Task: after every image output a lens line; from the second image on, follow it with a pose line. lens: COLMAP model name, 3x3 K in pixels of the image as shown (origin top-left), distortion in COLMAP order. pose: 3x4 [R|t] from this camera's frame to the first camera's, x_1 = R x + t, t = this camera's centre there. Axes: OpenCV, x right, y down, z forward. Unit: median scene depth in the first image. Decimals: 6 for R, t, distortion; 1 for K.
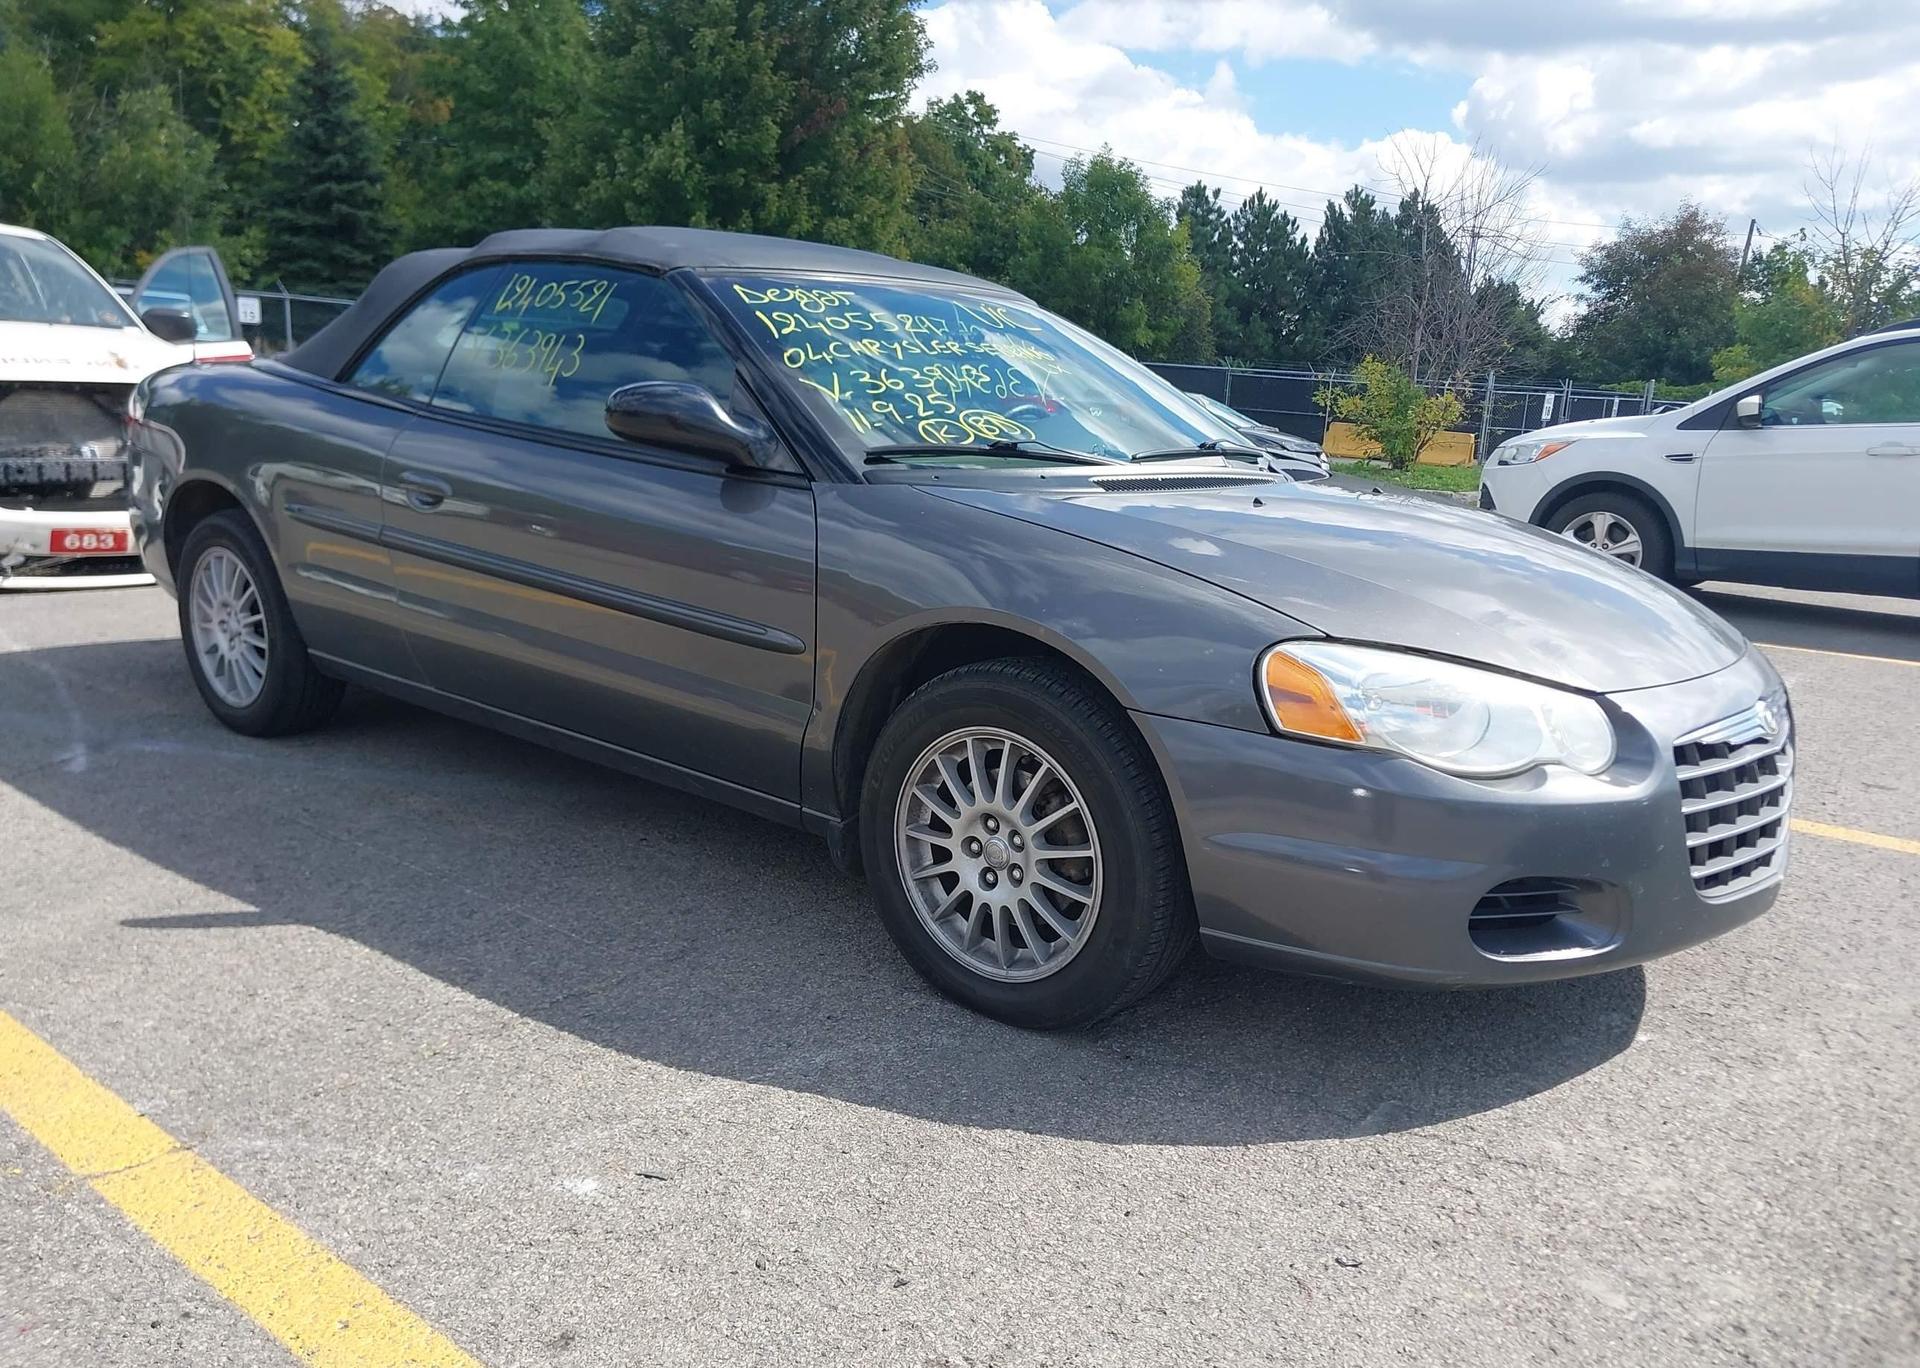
lens RADIAL K [[1522.4, 0, 961.8], [0, 1522.4, 697.1], [0, 0, 1]] dist [0.045977, -0.063153]
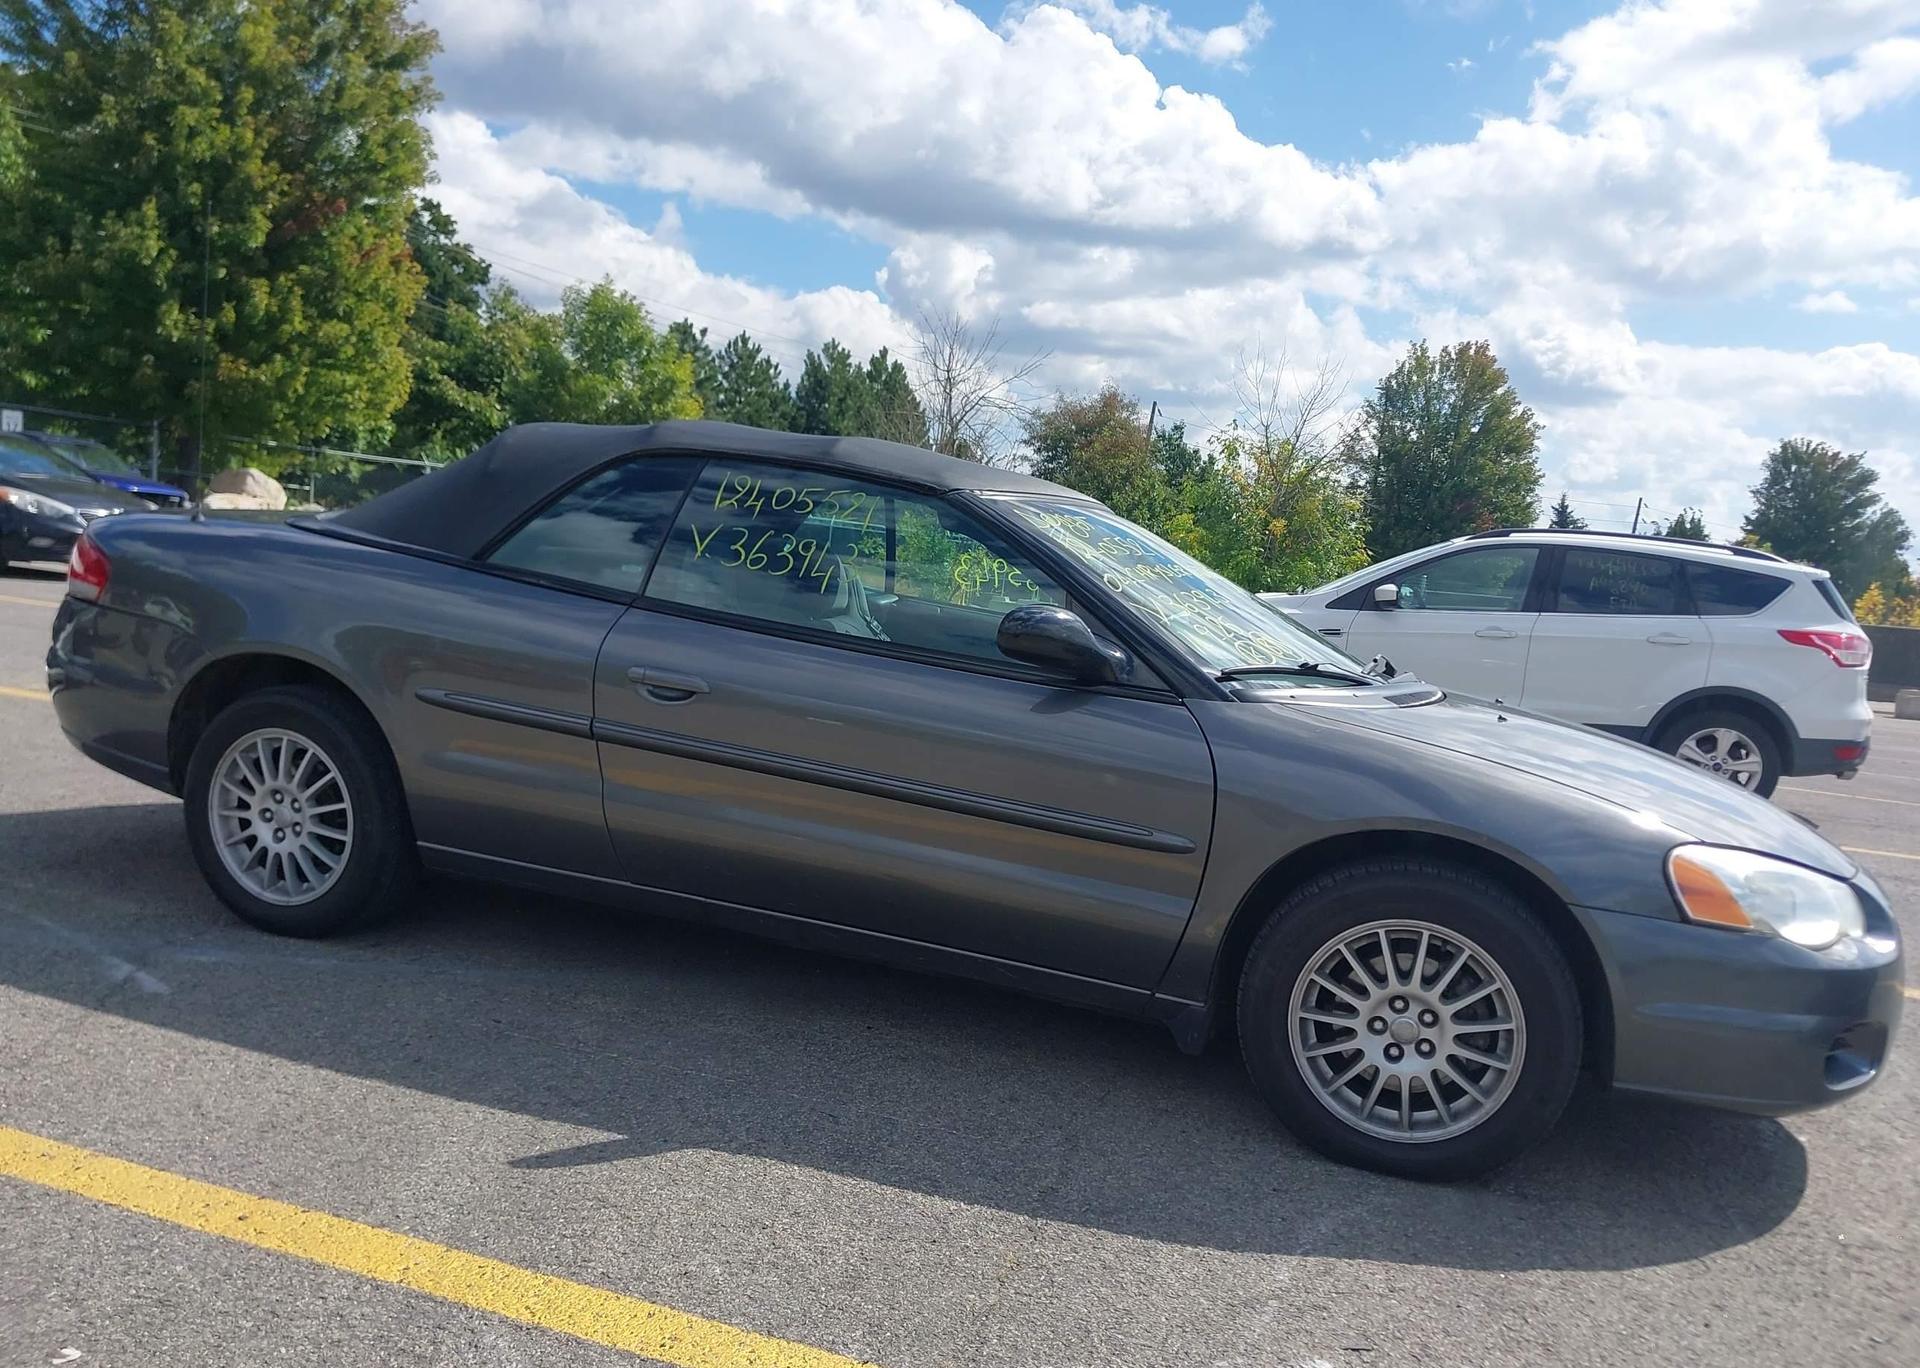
lens RADIAL K [[1522.4, 0, 961.9], [0, 1522.4, 700.2], [0, 0, 1]] dist [0.045977, -0.063153]
pose [[0.925781, 0.008685, 0.377961, -0.078615], [0.019886, 0.997233, -0.071626, -0.007529], [-0.377537, 0.073826, 0.923047, 0.004744]]
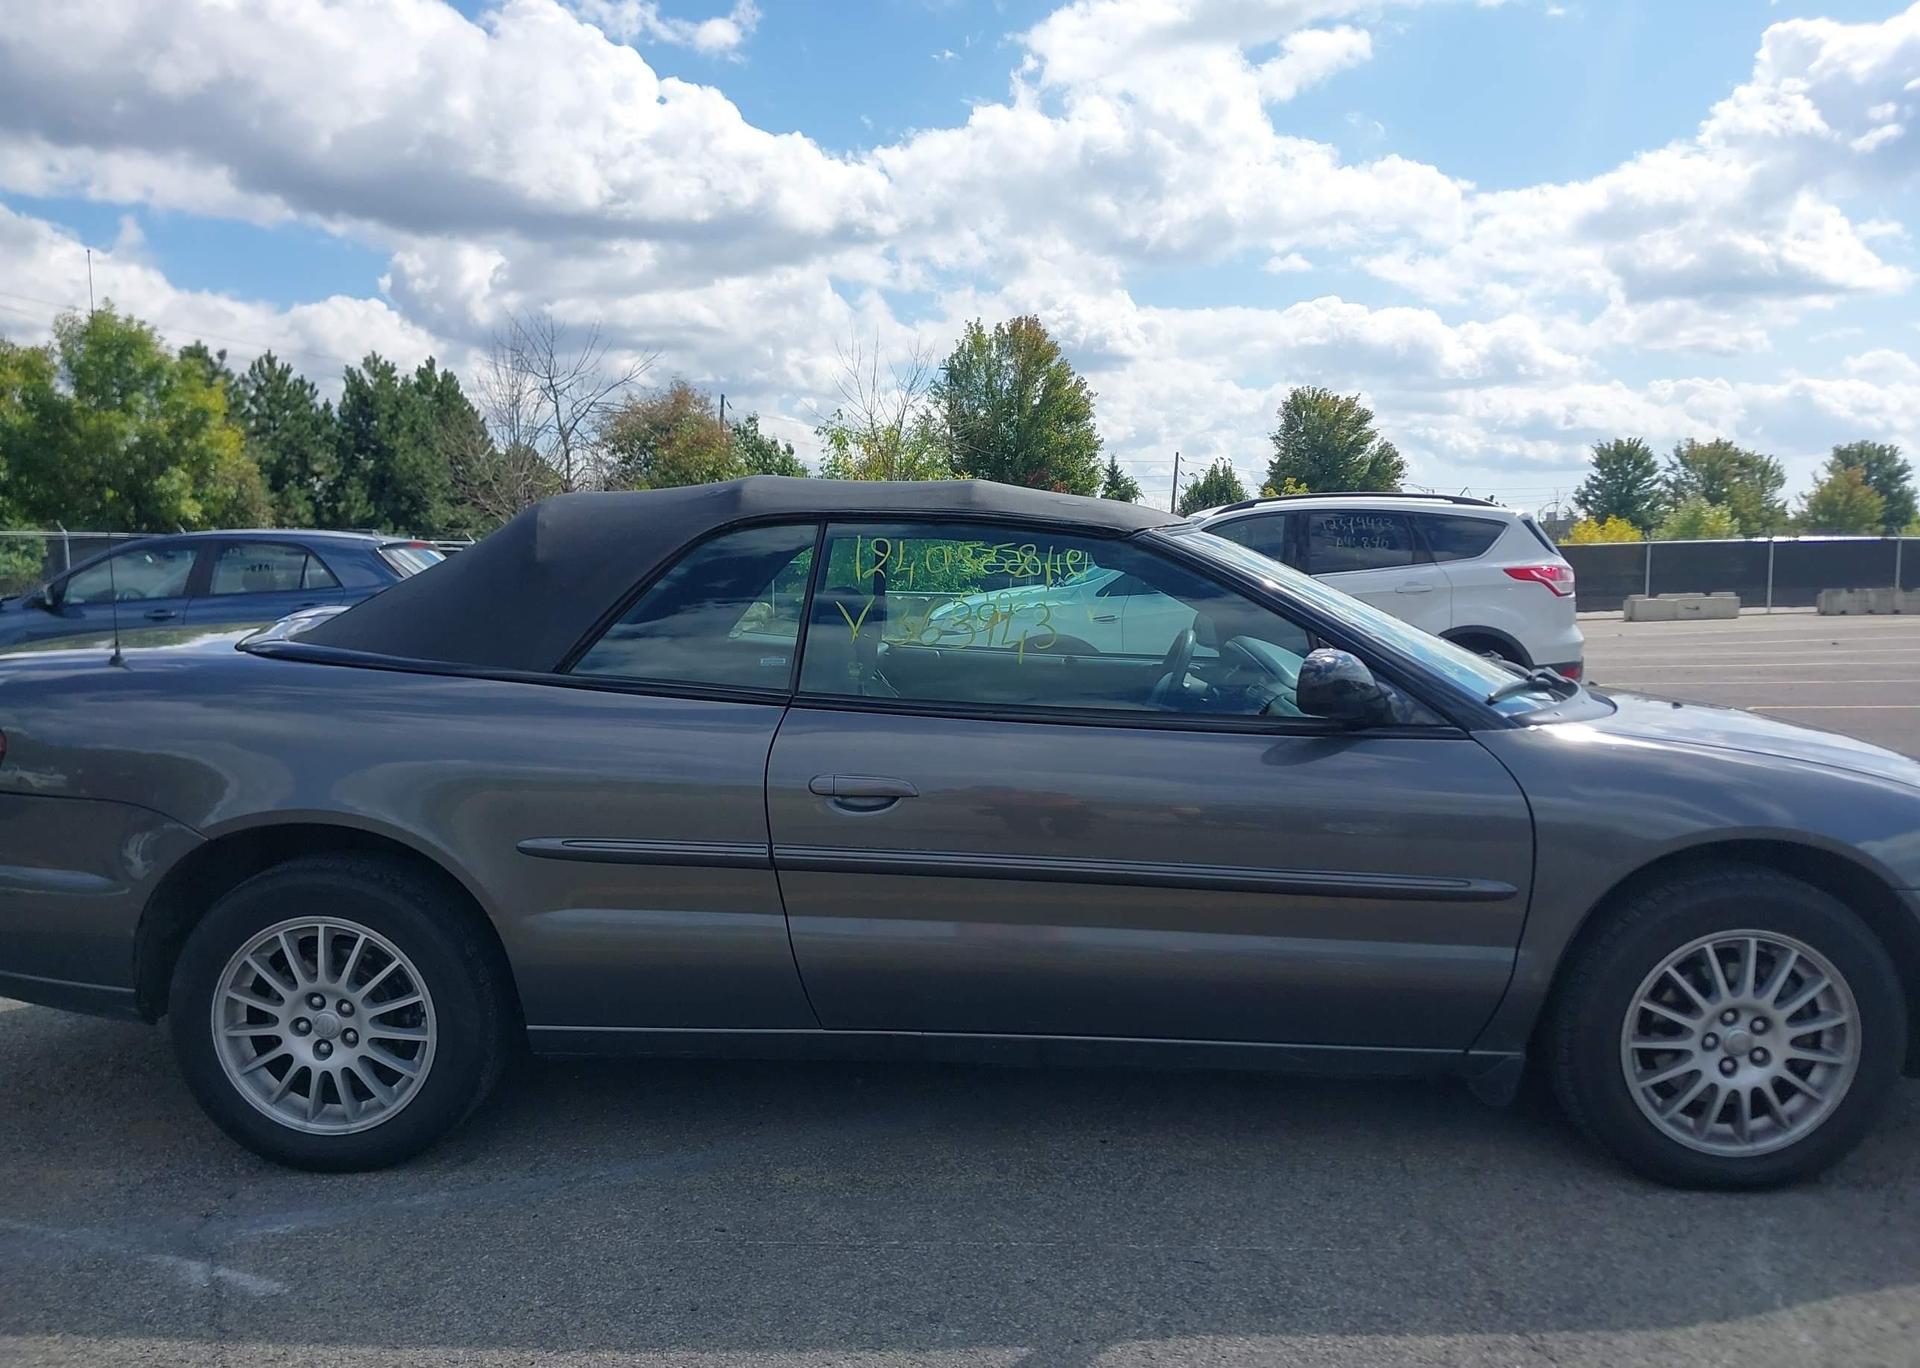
lens RADIAL K [[1522.4, 0, 969.7], [0, 1522.4, 673.2], [0, 0, 1]] dist [0.045977, -0.063153]
pose [[0.778749, -0.095692, 0.619994, -0.118202], [0.165393, 0.984650, -0.055770, -0.021058], [-0.605140, 0.145974, 0.782622, 0.045648]]
